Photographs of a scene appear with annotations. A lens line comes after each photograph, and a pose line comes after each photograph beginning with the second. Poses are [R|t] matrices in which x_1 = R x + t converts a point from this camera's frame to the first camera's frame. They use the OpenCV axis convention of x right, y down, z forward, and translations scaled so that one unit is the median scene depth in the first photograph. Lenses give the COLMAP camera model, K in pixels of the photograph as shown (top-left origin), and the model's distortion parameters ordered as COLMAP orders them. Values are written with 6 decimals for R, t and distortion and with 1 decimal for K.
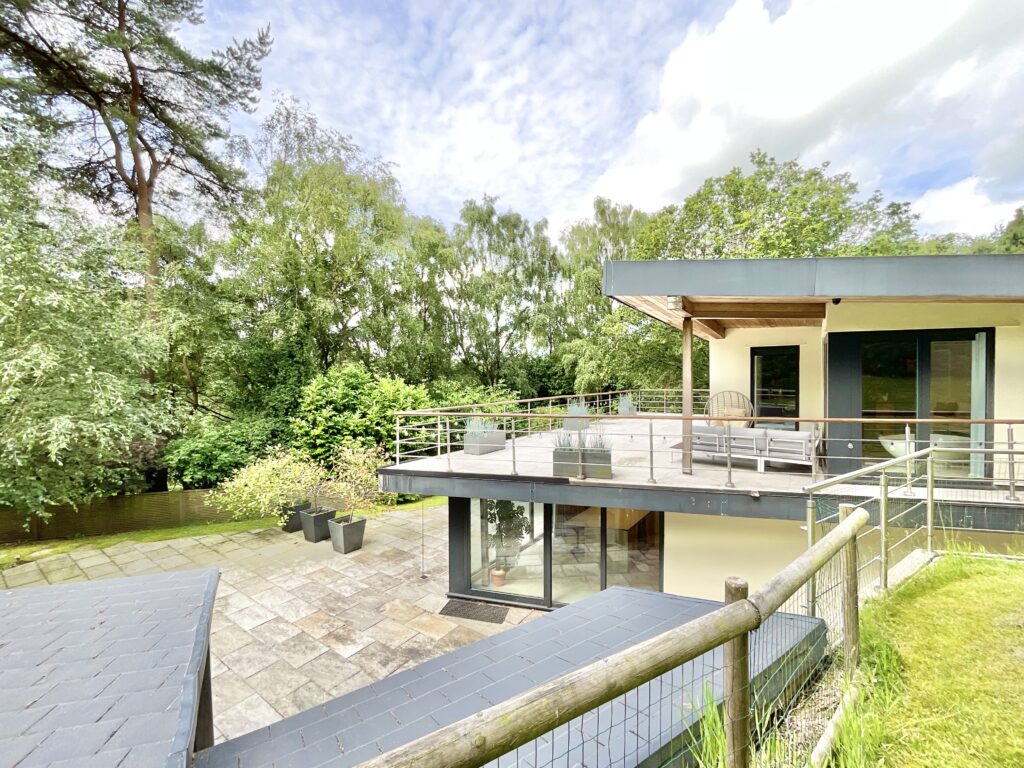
lens RADIAL K [[418.9, 0, 512.0], [0, 418.9, 384.0], [0, 0, 1]] dist [0.000140, -0.000014]
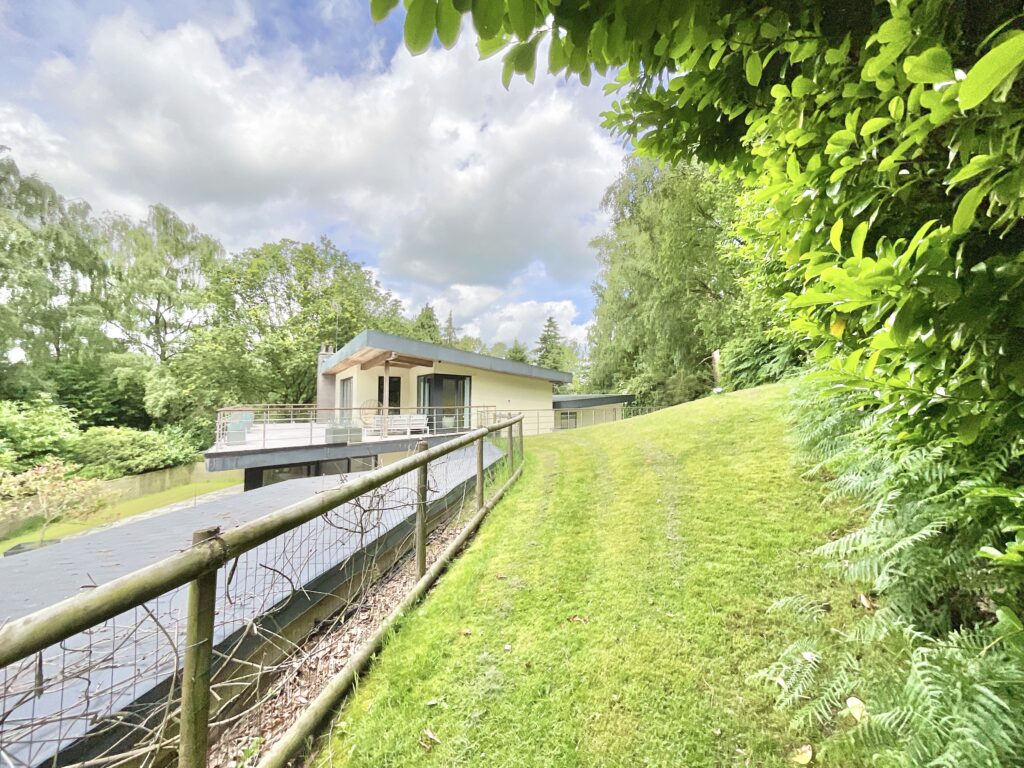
lens RADIAL K [[406.1, 0, 512.0], [0, 406.1, 384.0], [0, 0, 1]] dist [0.000193, -0.000007]
pose [[0.366113, 0.057119, 0.928816, -1.037206], [0.009378, 0.997837, -0.065061, 0.082843], [-0.930523, 0.032530, 0.364786, -0.243575]]
